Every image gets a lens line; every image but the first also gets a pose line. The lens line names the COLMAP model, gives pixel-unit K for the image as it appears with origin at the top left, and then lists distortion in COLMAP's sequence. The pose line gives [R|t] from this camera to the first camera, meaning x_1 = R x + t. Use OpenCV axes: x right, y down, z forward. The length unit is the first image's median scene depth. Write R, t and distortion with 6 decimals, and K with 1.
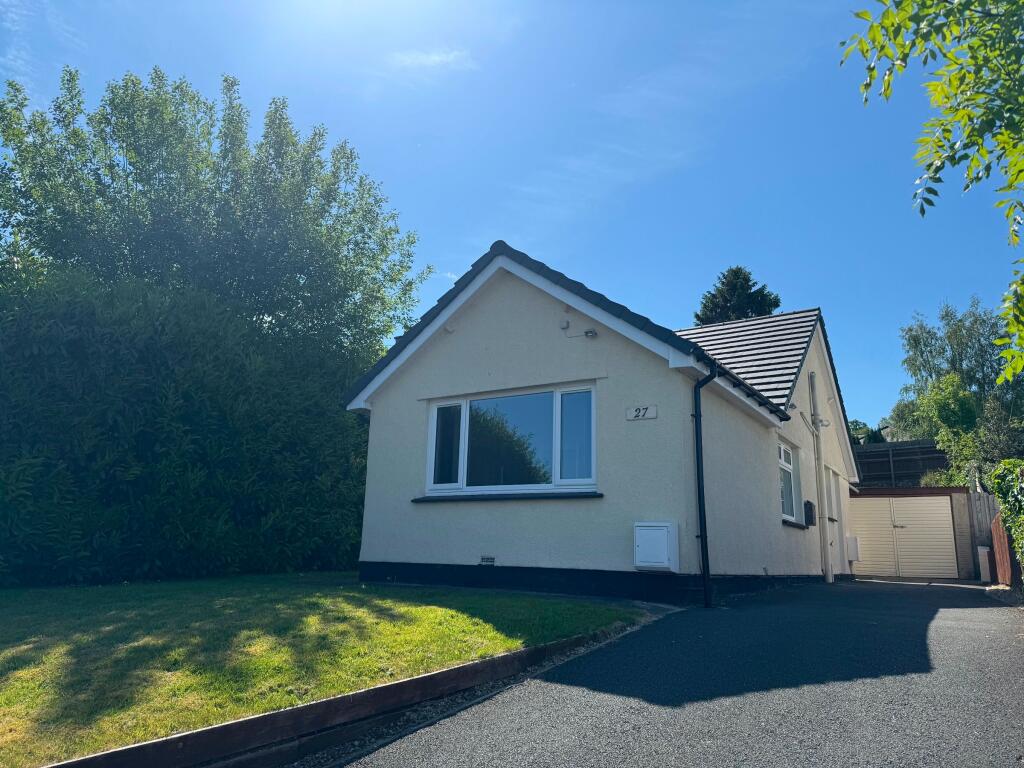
lens RADIAL K [[700.0, 0, 511.5], [0, 700.0, 392.5], [0, 0, 1]] dist [0.144608, -0.187688]
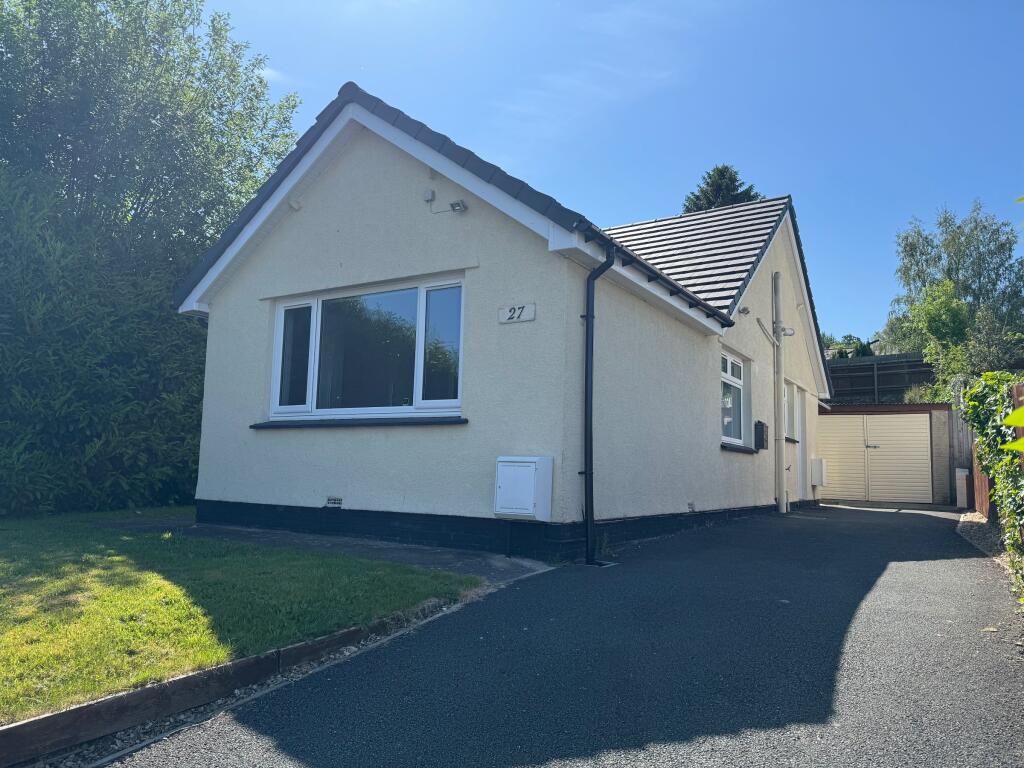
lens RADIAL K [[700.0, 0, 511.5], [0, 700.0, 392.5], [0, 0, 1]] dist [0.144608, -0.187688]
pose [[0.999977, -0.000291, 0.006758, 0.142228], [-0.000512, 0.992942, 0.118604, 0.019650], [-0.006745, -0.118604, 0.992919, 0.198636]]
